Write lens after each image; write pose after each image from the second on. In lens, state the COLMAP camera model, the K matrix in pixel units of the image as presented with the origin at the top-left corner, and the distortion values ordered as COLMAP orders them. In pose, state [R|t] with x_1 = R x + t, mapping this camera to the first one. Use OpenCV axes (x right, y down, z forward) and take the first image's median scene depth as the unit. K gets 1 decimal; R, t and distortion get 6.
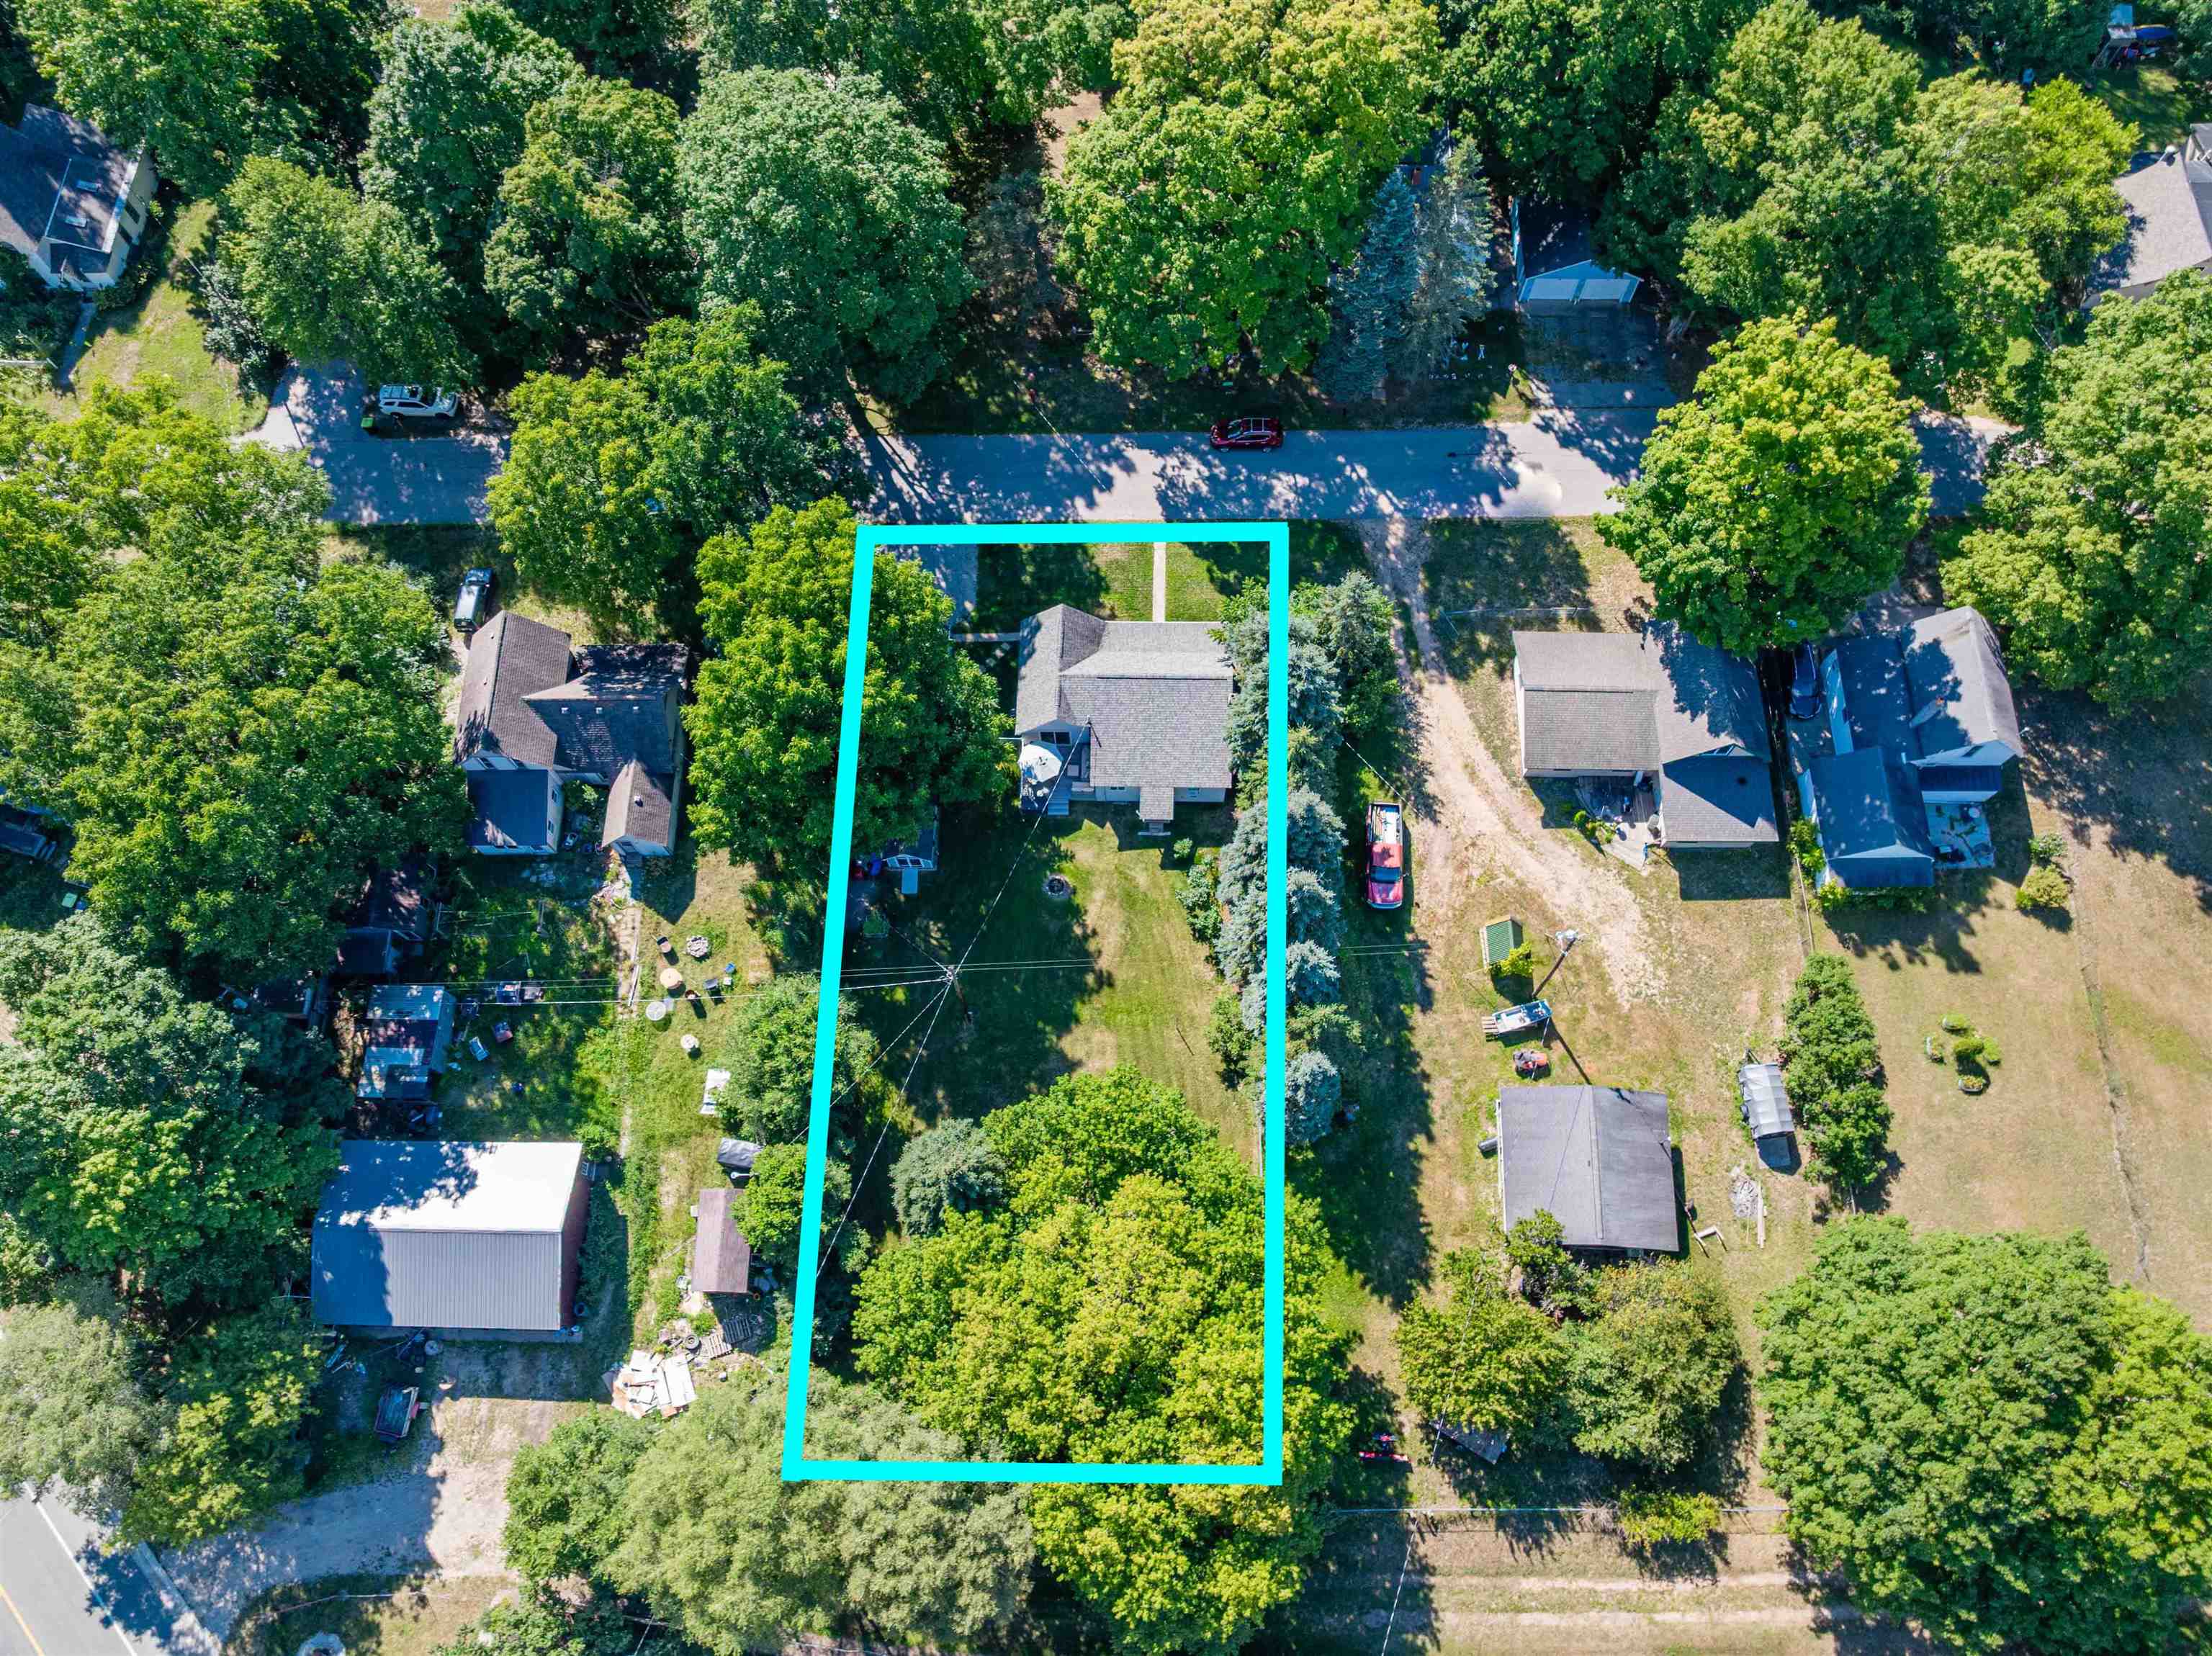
lens RADIAL K [[1556.5, 0, 1106.0], [0, 1556.5, 828.0], [0, 0, 1]] dist [-0.042575, 0.013108]
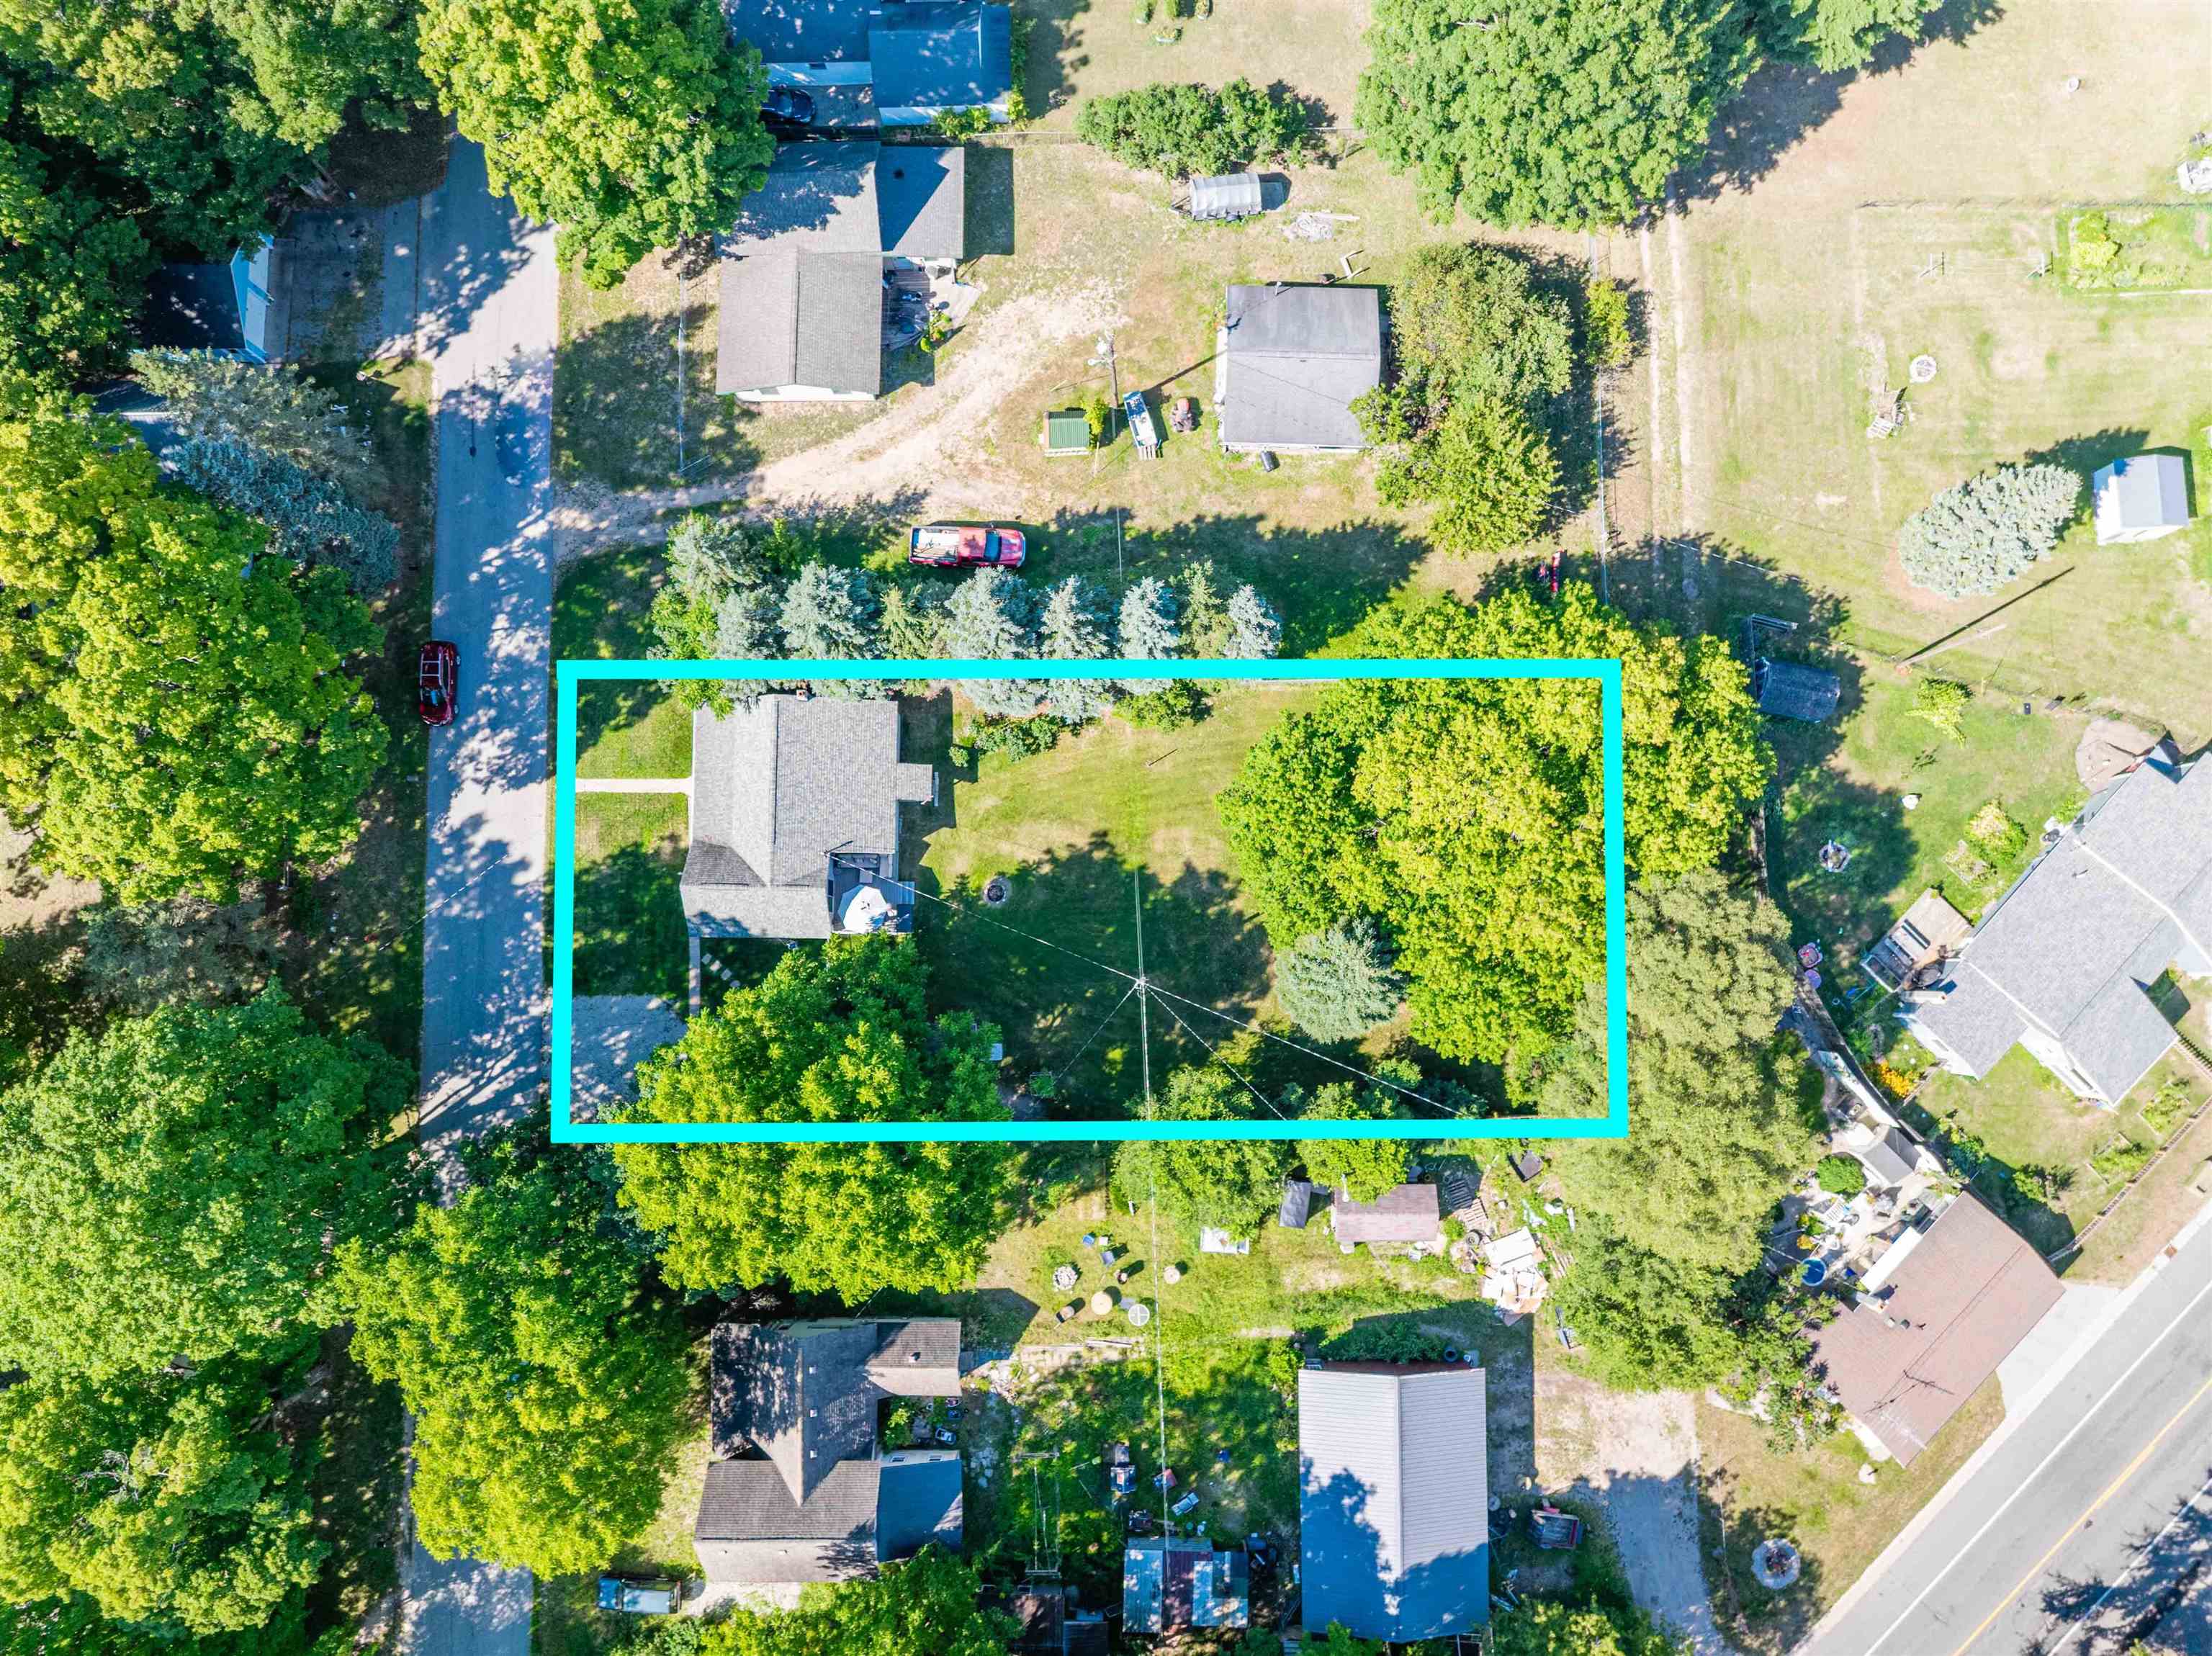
lens RADIAL K [[1556.5, 0, 1106.0], [0, 1556.5, 828.0], [0, 0, 1]] dist [-0.042575, 0.013108]
pose [[-0.014128, -0.994513, 0.103651, -0.093834], [0.936407, 0.023191, 0.350148, -0.236682], [-0.350630, 0.102006, 0.930942, 0.101904]]
